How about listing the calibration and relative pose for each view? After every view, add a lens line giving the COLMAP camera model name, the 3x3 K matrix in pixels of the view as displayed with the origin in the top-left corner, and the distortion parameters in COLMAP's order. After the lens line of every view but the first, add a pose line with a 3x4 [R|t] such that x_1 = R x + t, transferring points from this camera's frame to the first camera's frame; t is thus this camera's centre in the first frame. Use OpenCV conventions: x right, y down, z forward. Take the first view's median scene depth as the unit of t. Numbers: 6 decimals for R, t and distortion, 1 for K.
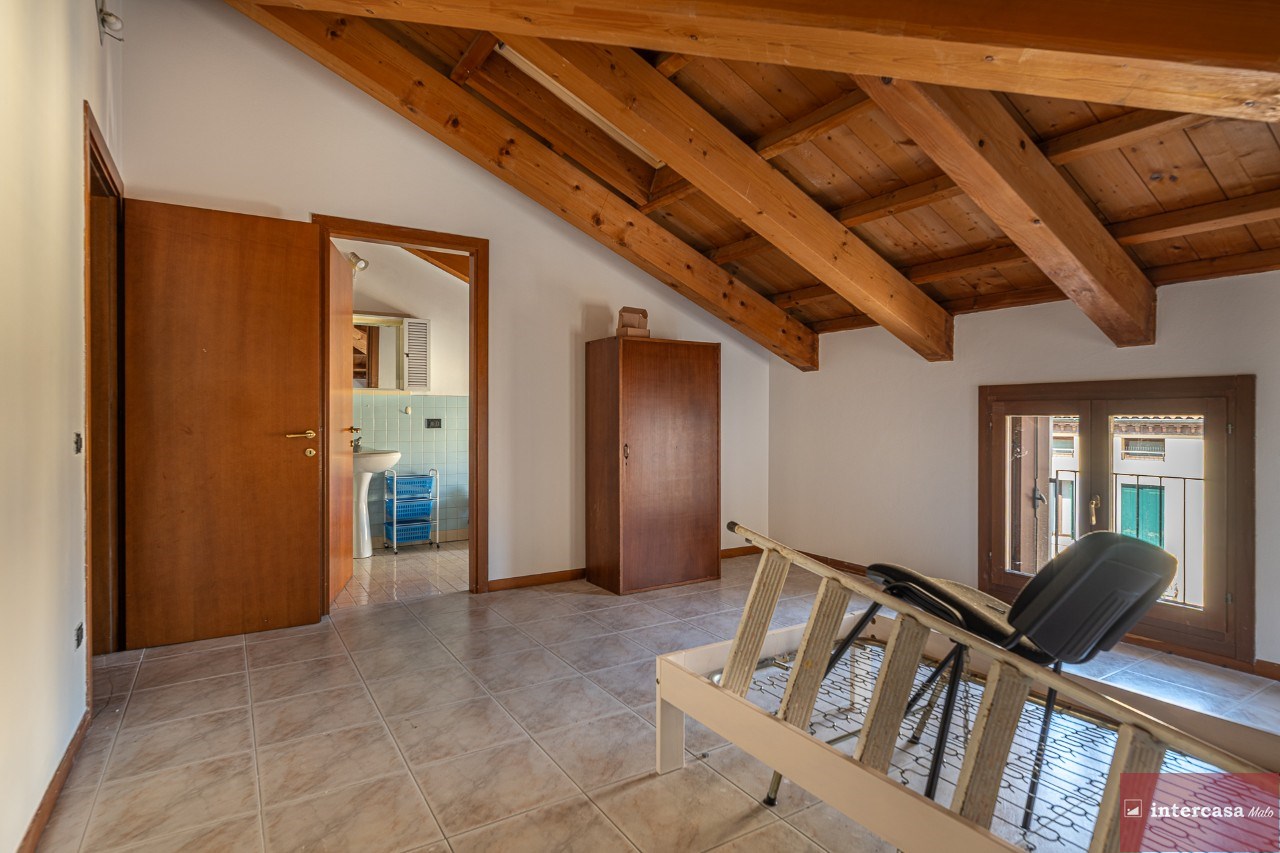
lens RADIAL K [[665.3, 0, 632.0], [0, 665.3, 422.5], [0, 0, 1]] dist [-0.002128, -0.001048]
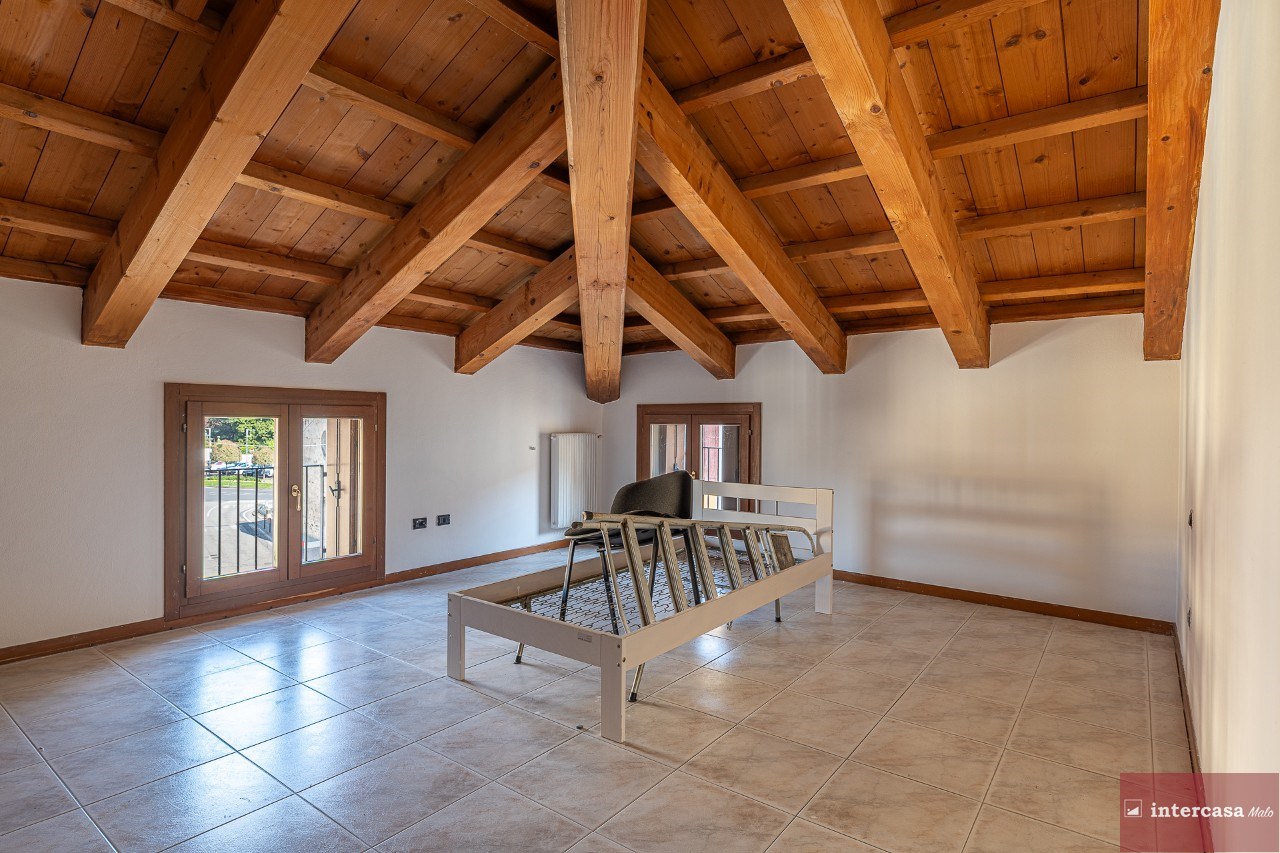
lens RADIAL K [[665.3, 0, 639.8], [0, 665.3, 426.1], [0, 0, 1]] dist [-0.002128, -0.001048]
pose [[-0.368913, -0.009970, 0.929411, -1.438189], [-0.005556, 0.999948, 0.008521, -0.023068], [-0.929448, -0.002021, -0.368949, 1.980071]]
